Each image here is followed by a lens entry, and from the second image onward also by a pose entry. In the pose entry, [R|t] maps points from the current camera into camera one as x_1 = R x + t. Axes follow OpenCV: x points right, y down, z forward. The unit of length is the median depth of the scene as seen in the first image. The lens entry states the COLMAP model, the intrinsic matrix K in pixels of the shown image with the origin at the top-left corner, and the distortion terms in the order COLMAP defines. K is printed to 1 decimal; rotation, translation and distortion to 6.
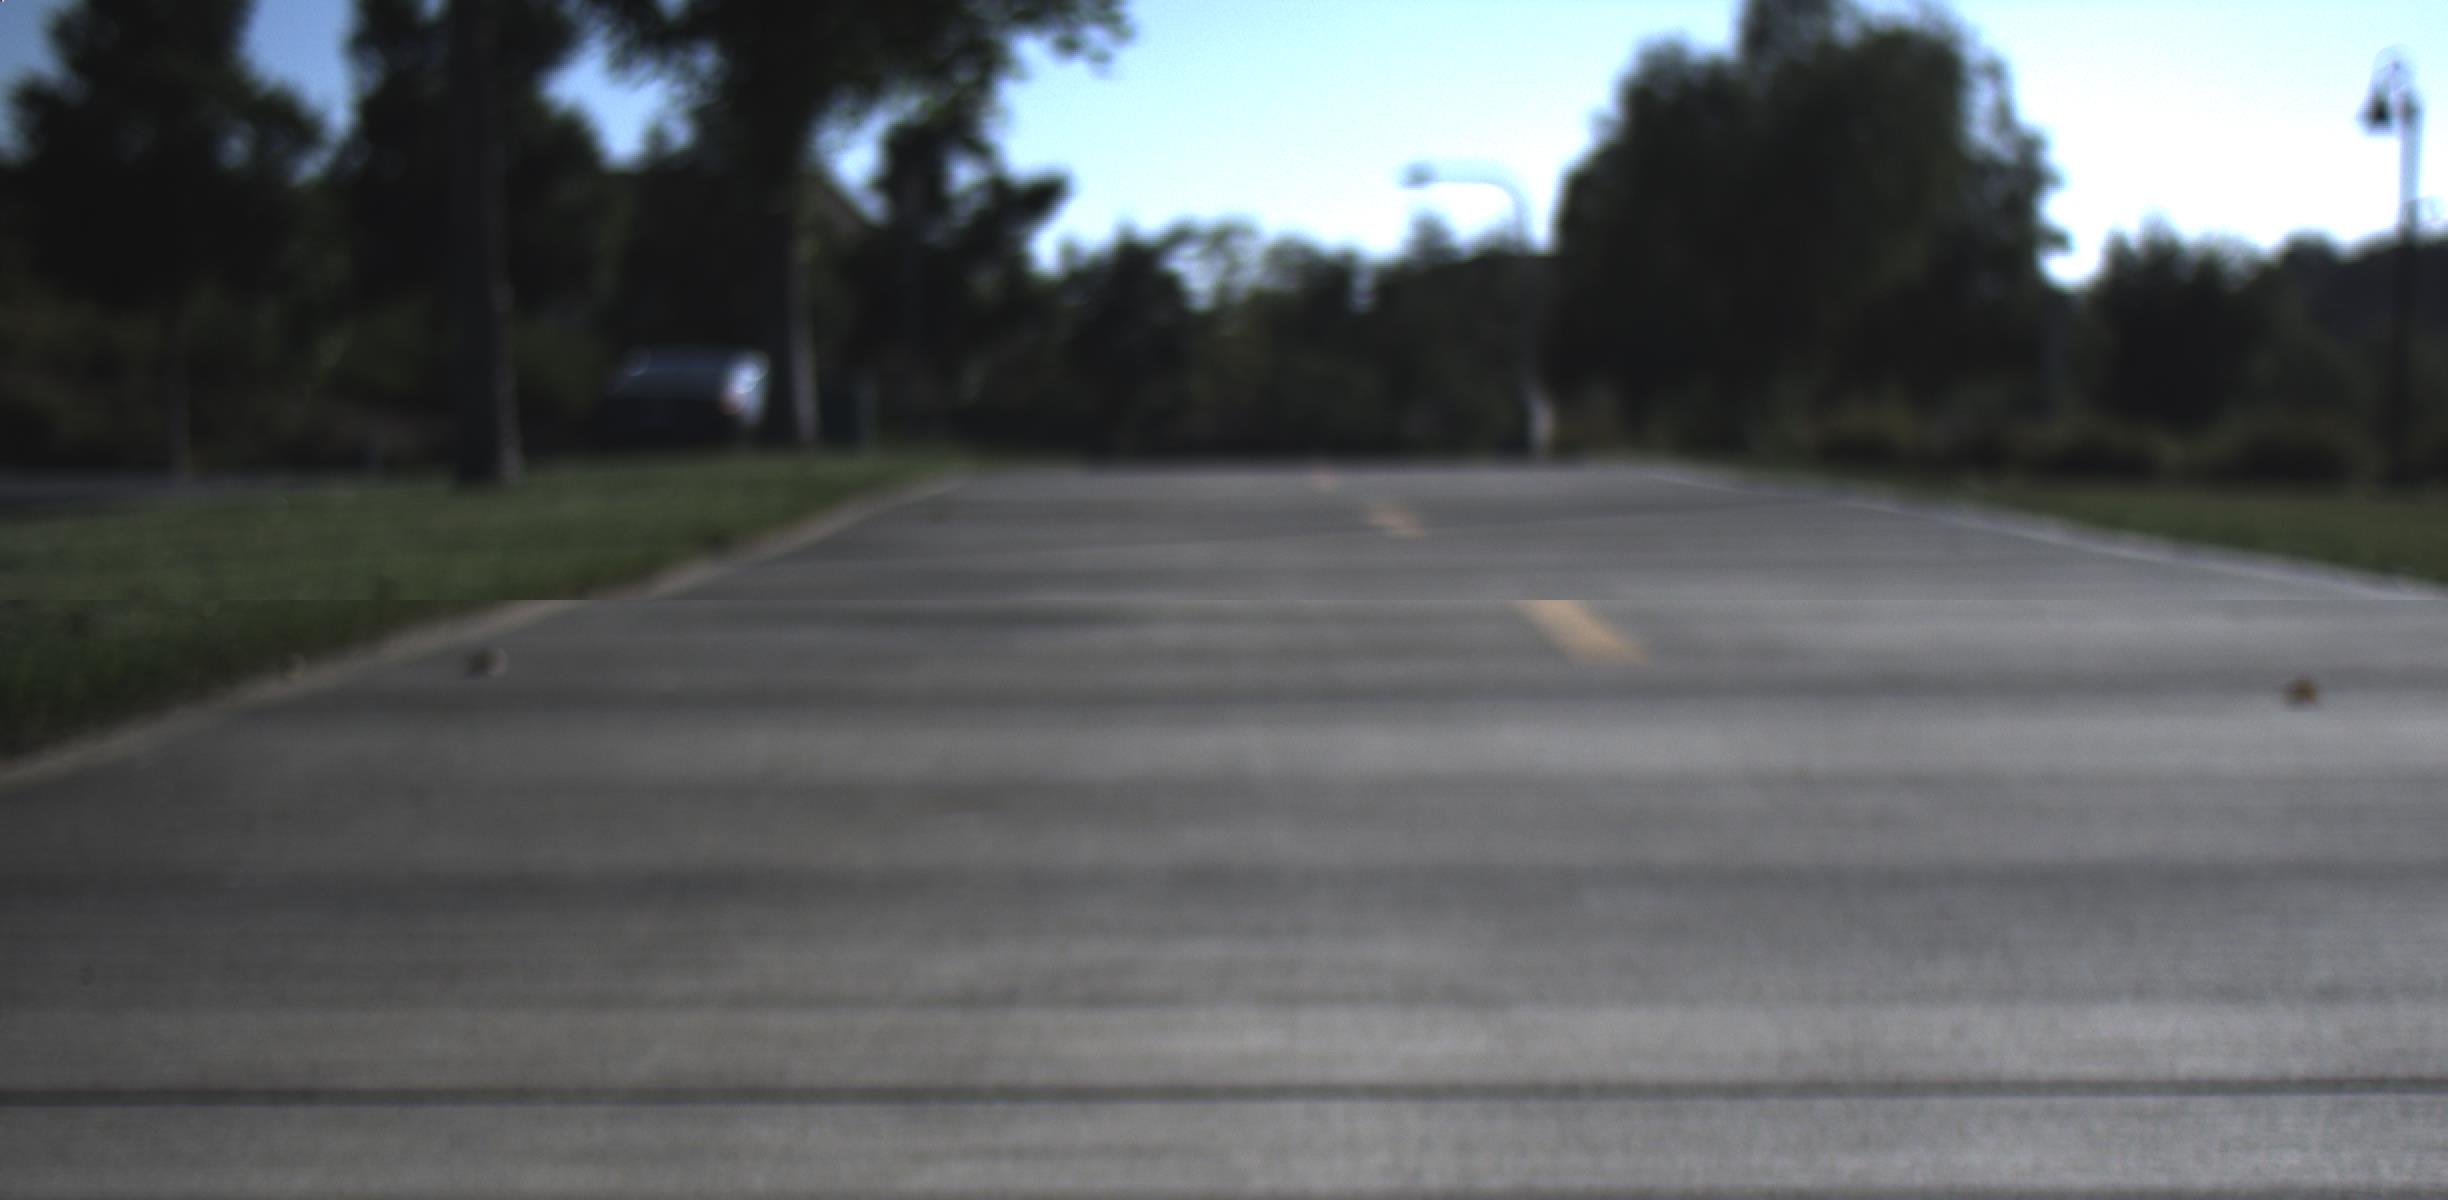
lens RADIAL K [[9508.6, 0, 1188.6], [0, 9508.6, 582.7], [0, 0, 1]] dist [0.823453, 0.000000]
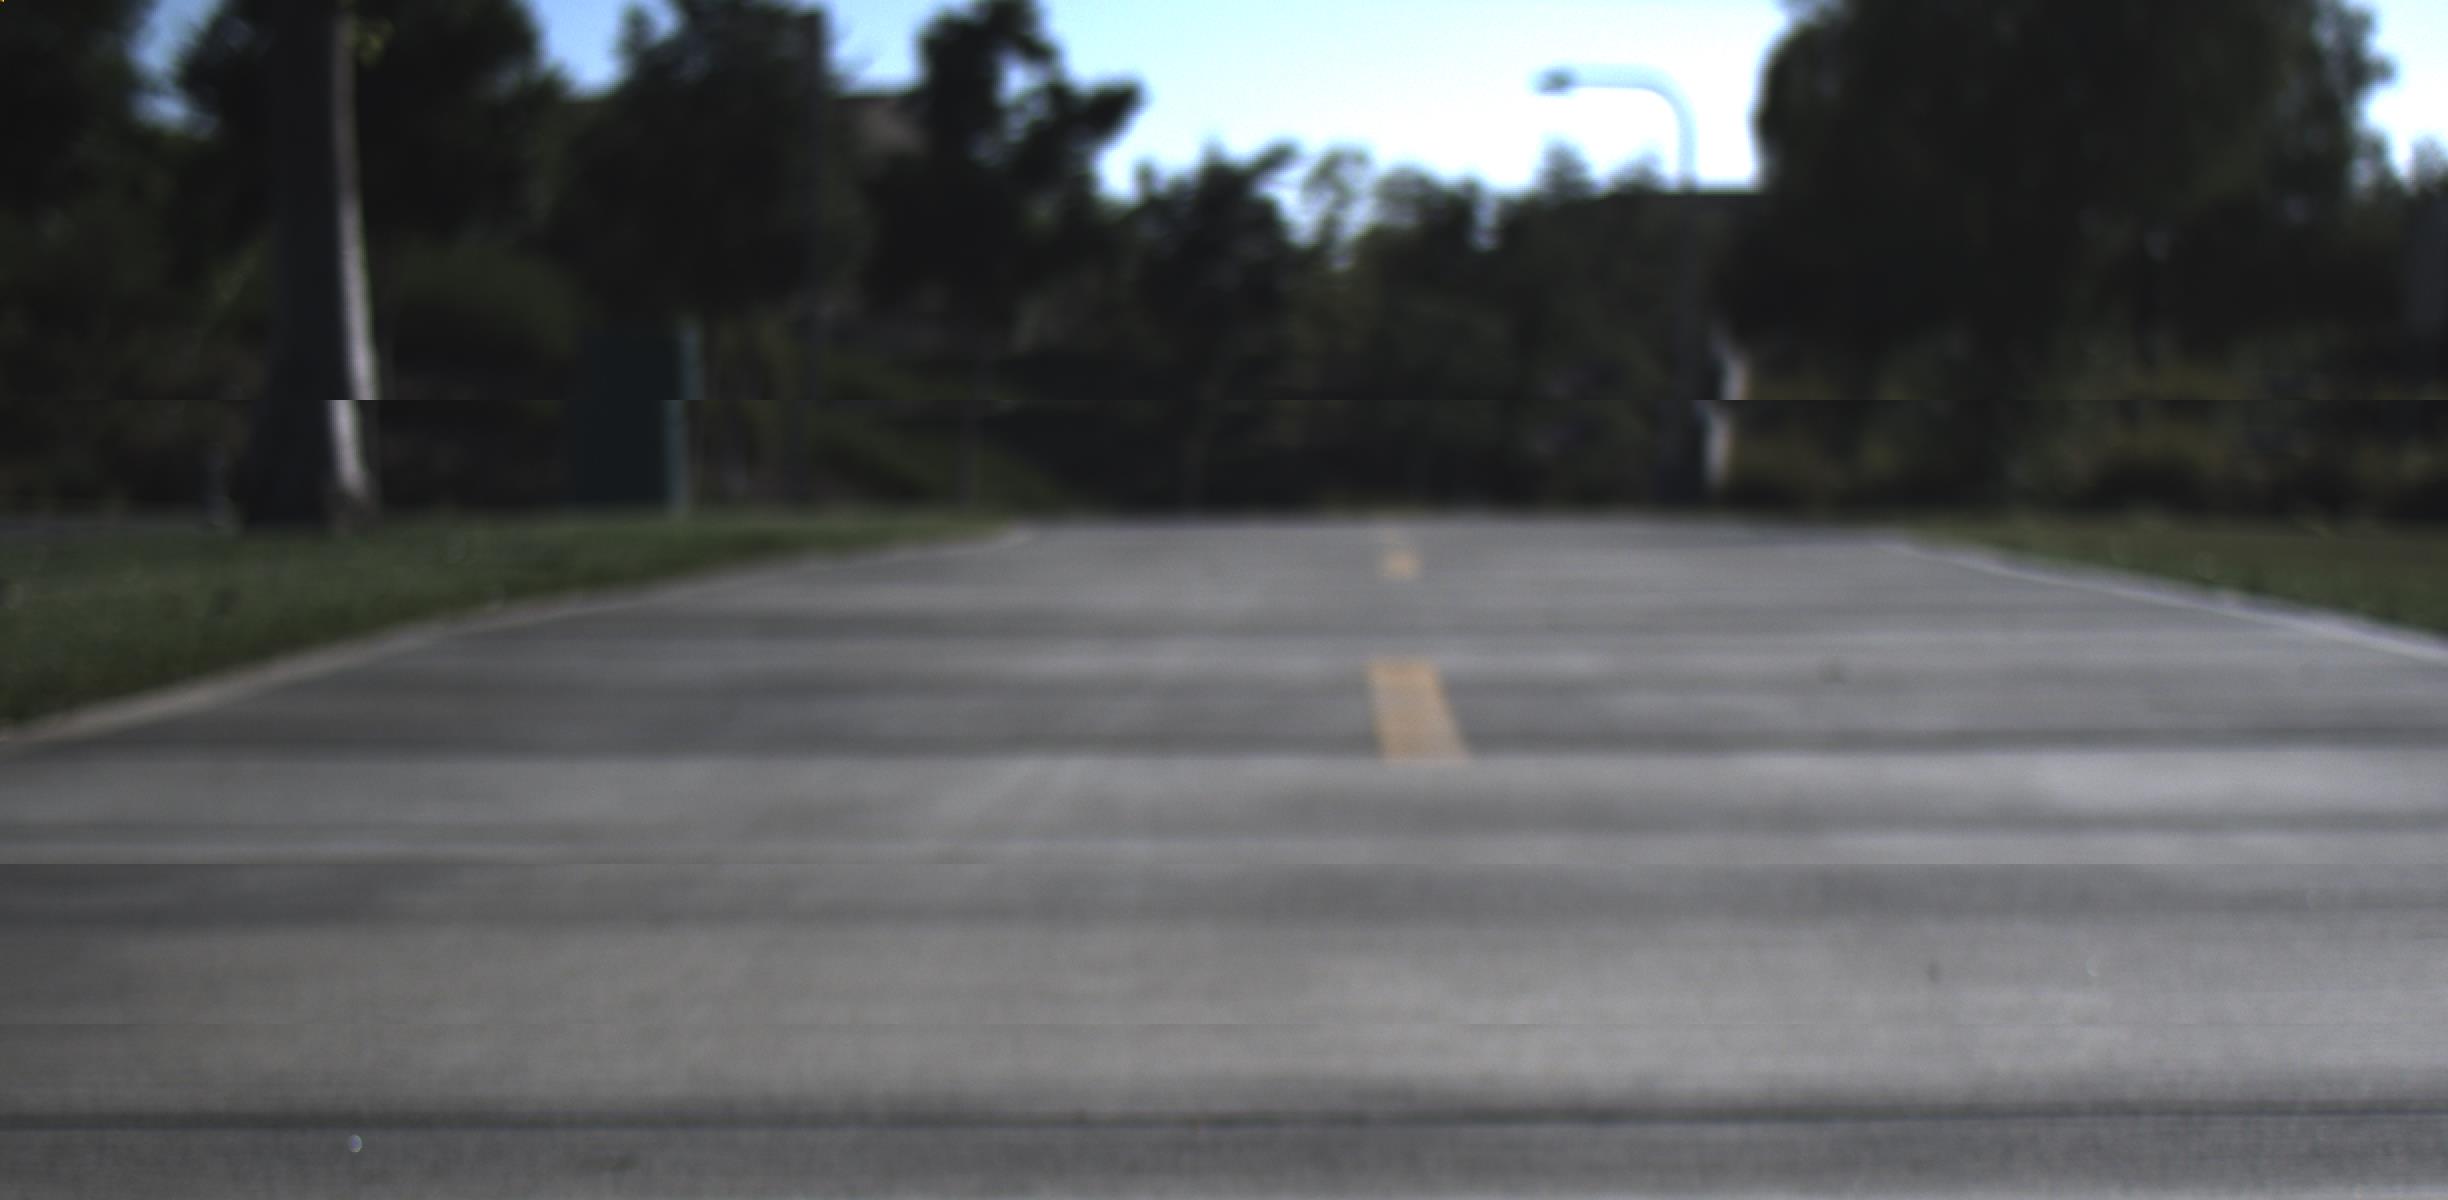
lens RADIAL K [[9508.6, 0, 1229.3], [0, 9508.6, 616.2], [0, 0, 1]] dist [0.823453, 0.000000]
pose [[0.999940, 0.007193, -0.008211, 0.002816], [-0.007115, 0.999930, 0.009486, -0.003954], [0.008278, -0.009427, 0.999921, 0.174446]]
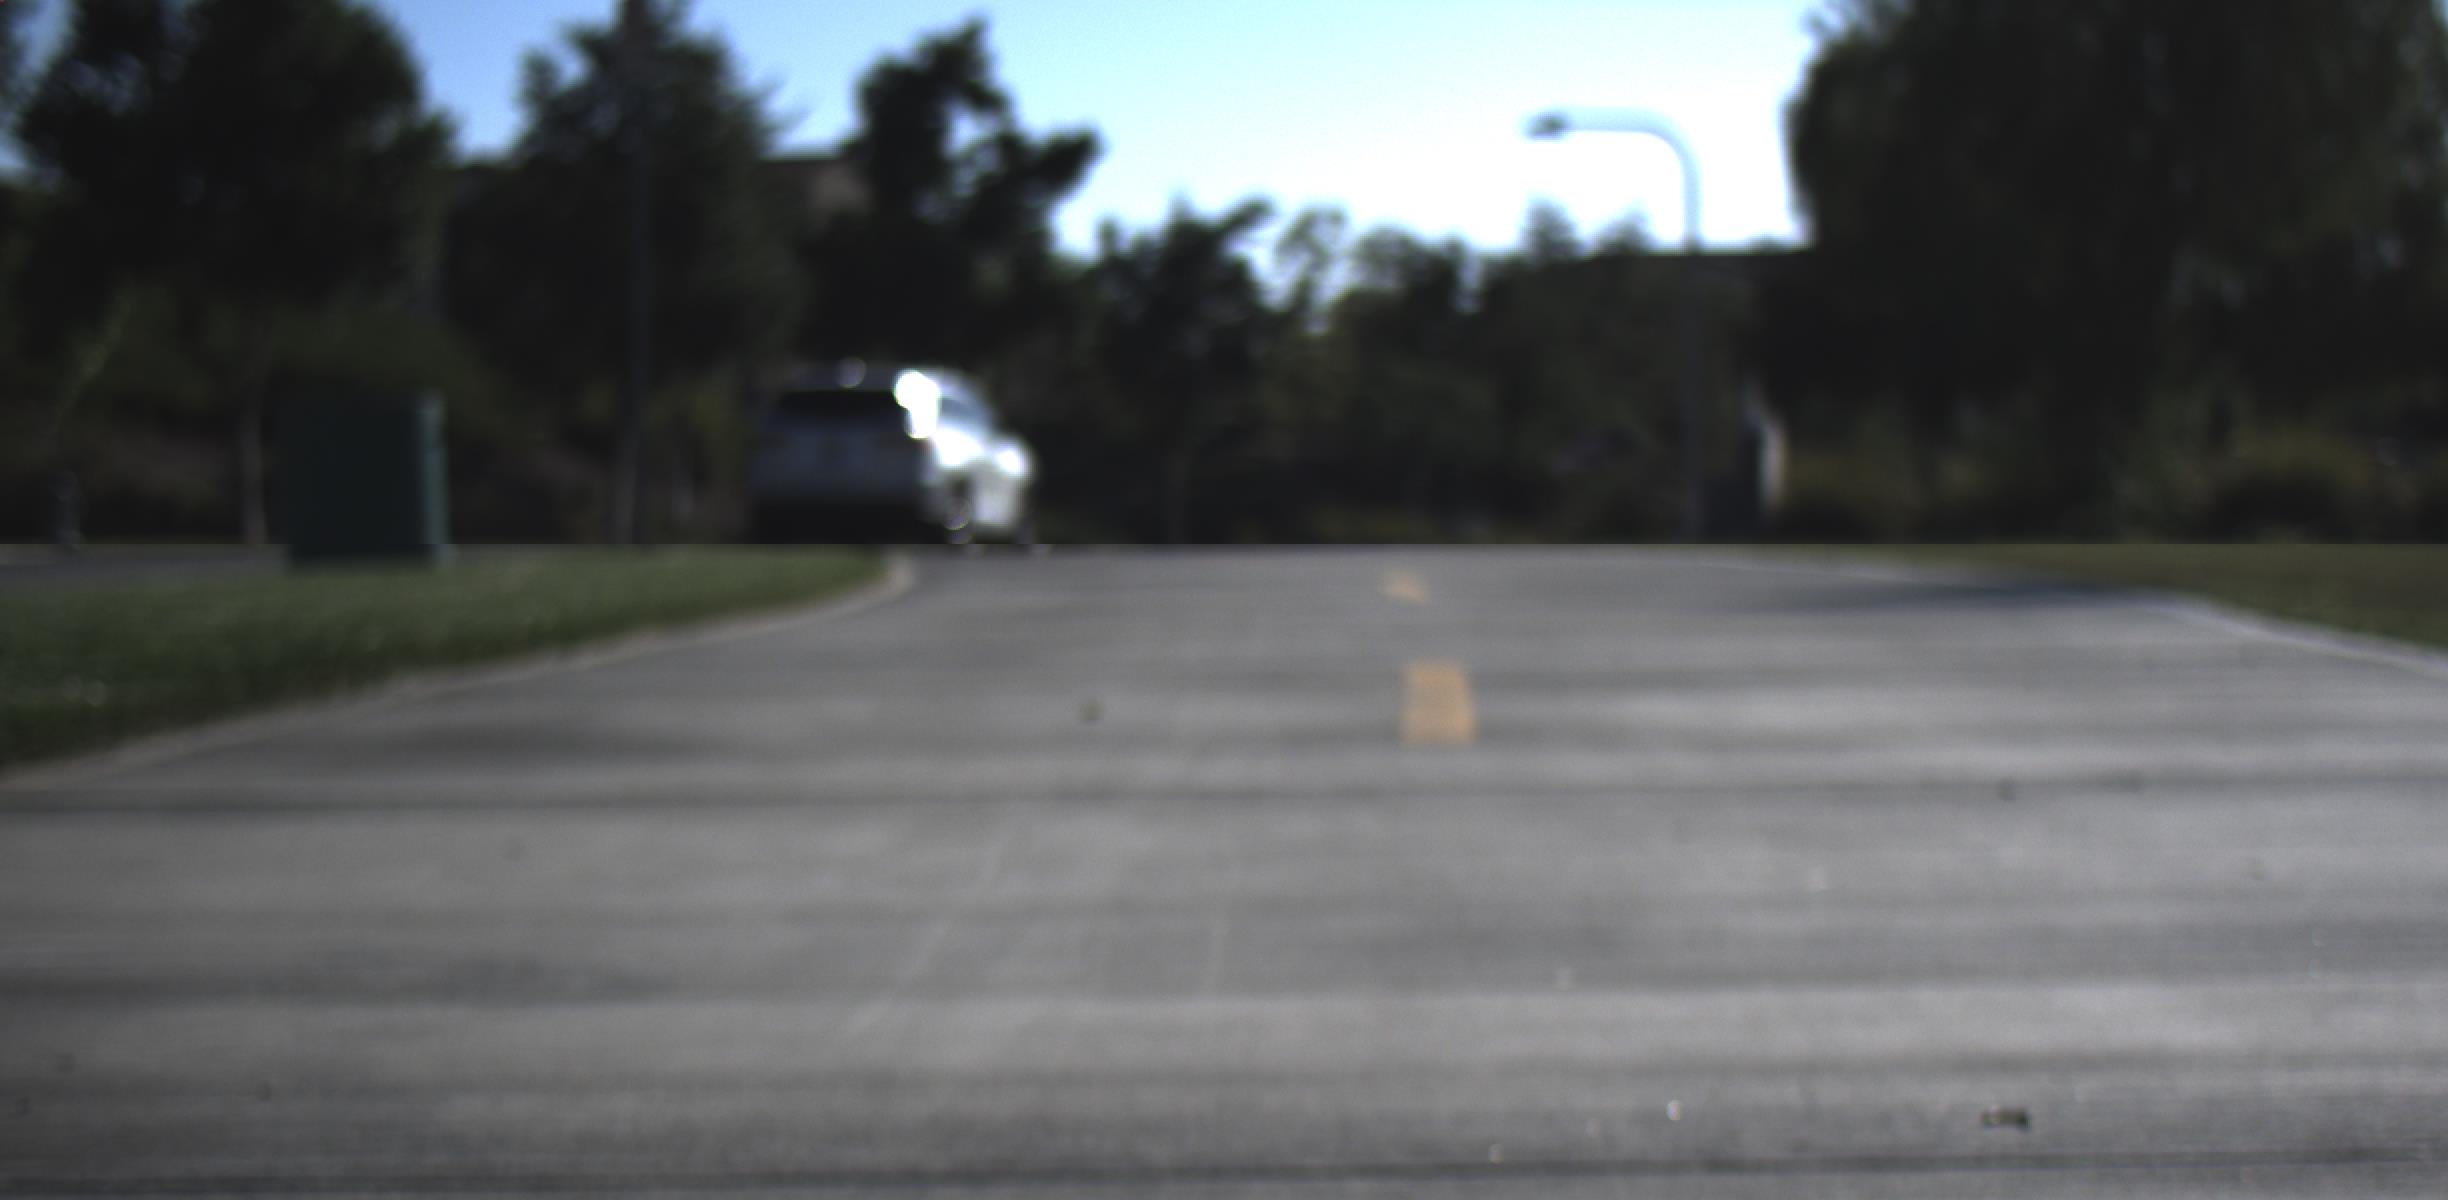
lens RADIAL K [[9508.6, 0, 1234.8], [0, 9508.6, 606.0], [0, 0, 1]] dist [0.823453, 0.000000]
pose [[0.999982, -0.002038, -0.005555, 0.003120], [0.002044, 0.999997, 0.001026, -0.005240], [0.005553, -0.001037, 0.999984, 0.247279]]
